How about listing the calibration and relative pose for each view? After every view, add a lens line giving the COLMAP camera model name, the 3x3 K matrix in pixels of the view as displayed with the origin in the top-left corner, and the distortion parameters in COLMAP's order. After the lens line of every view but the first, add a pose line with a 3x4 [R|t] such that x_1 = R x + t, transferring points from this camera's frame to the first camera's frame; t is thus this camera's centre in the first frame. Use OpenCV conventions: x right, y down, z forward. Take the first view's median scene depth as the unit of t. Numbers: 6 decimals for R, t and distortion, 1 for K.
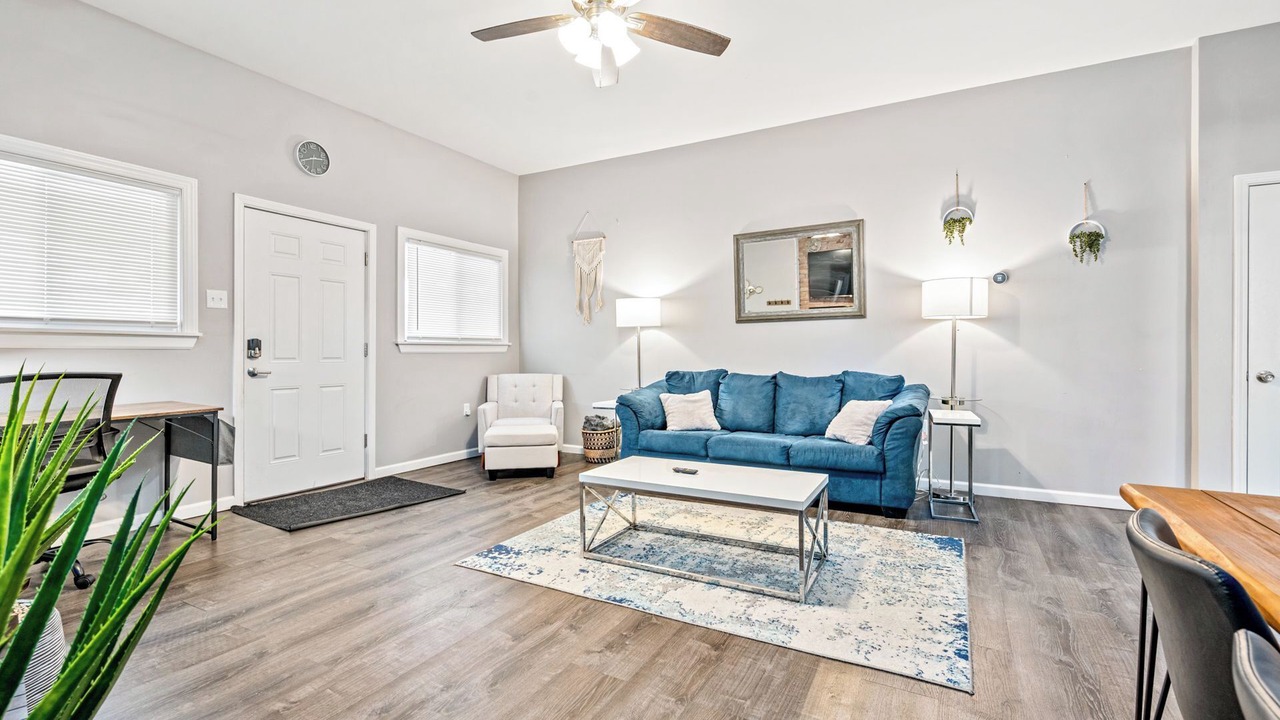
lens RADIAL K [[569.4, 0, 640.0], [0, 569.4, 360.0], [0, 0, 1]] dist [-0.001653, -0.000024]
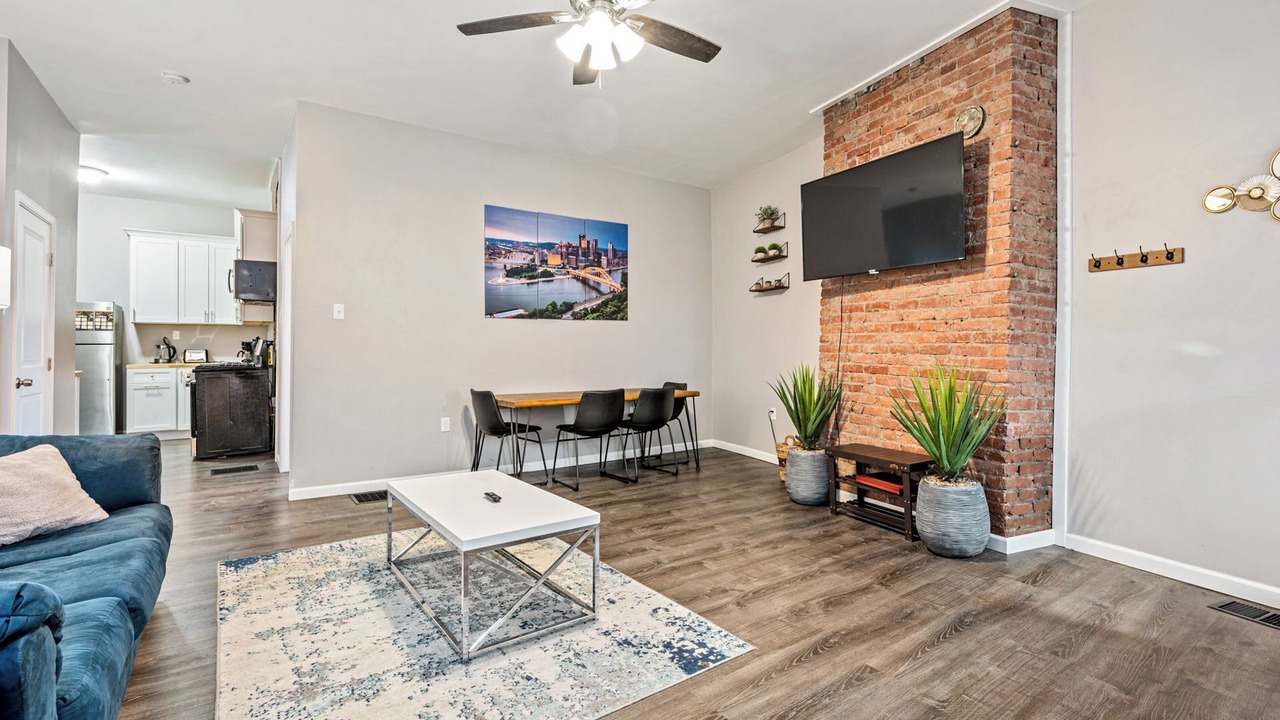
lens RADIAL K [[571.7, 0, 643.8], [0, 571.7, 341.1], [0, 0, 1]] dist [-0.001463, 0.000008]
pose [[-0.905726, 0.011770, 0.423701, -0.400961], [0.010820, 0.999931, -0.004646, -0.030475], [-0.423726, 0.000376, -0.905790, 1.346927]]
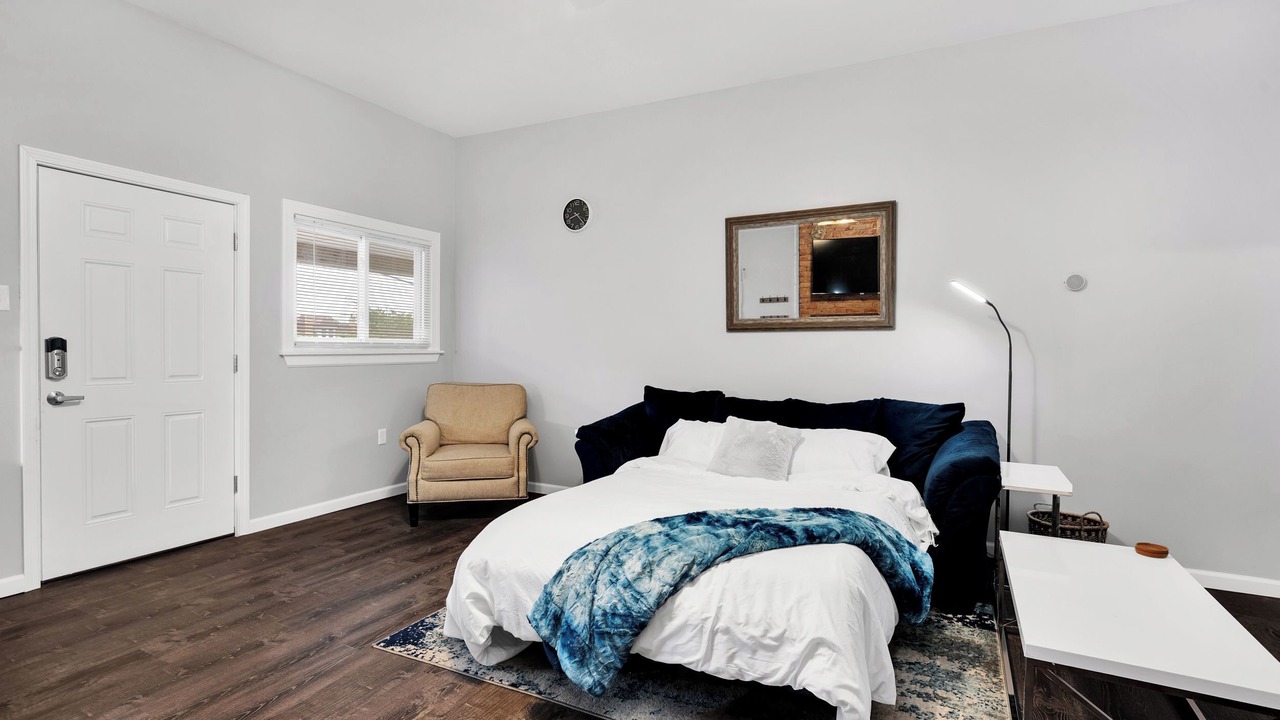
lens RADIAL K [[623.6, 0, 640.0], [0, 623.6, 360.0], [0, 0, 1]] dist [-0.002604, -0.000532]
pose [[0.999263, 0.009725, 0.037132, 0.024639], [-0.009982, 0.999927, 0.006764, -0.042432], [-0.037064, -0.007130, 0.999287, 0.206565]]
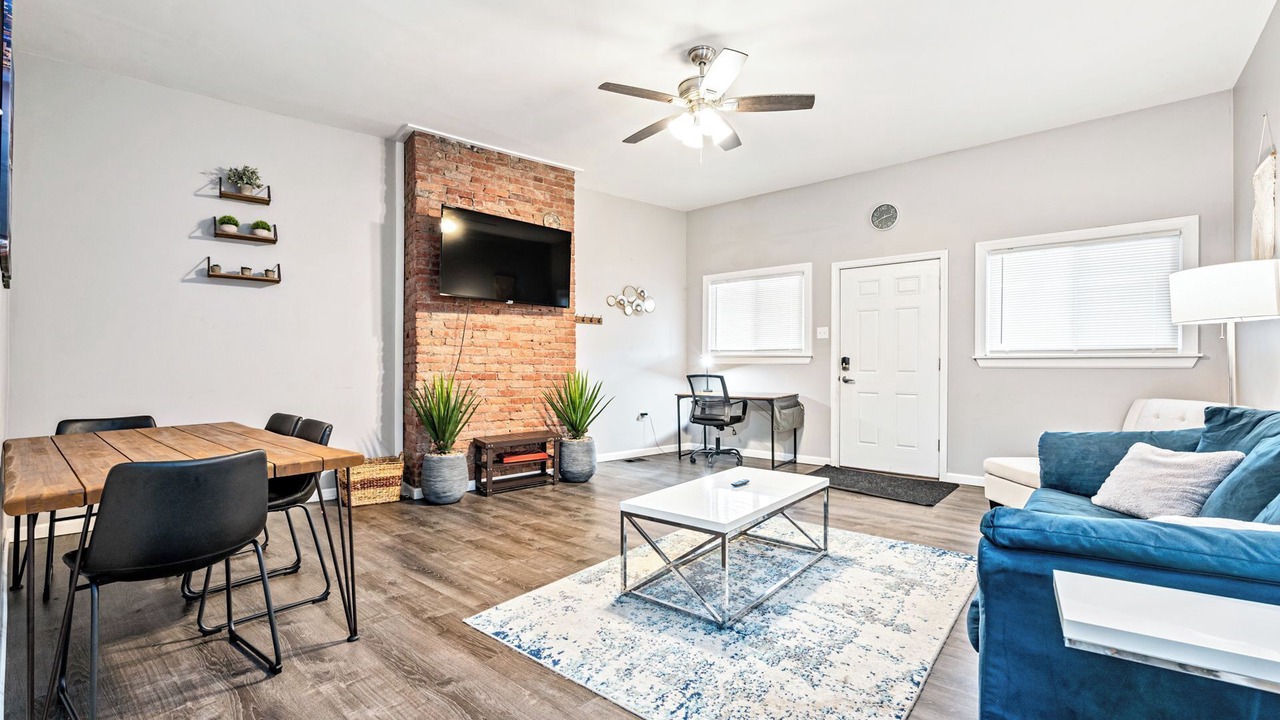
lens RADIAL K [[537.9, 0, 640.0], [0, 537.9, 360.0], [0, 0, 1]] dist [-0.000142, -0.000070]
pose [[-0.196351, -0.006742, -0.980510, 0.852032], [-0.014828, 0.999882, -0.003906, -0.016884], [0.980421, 0.013772, -0.196428, 0.801862]]
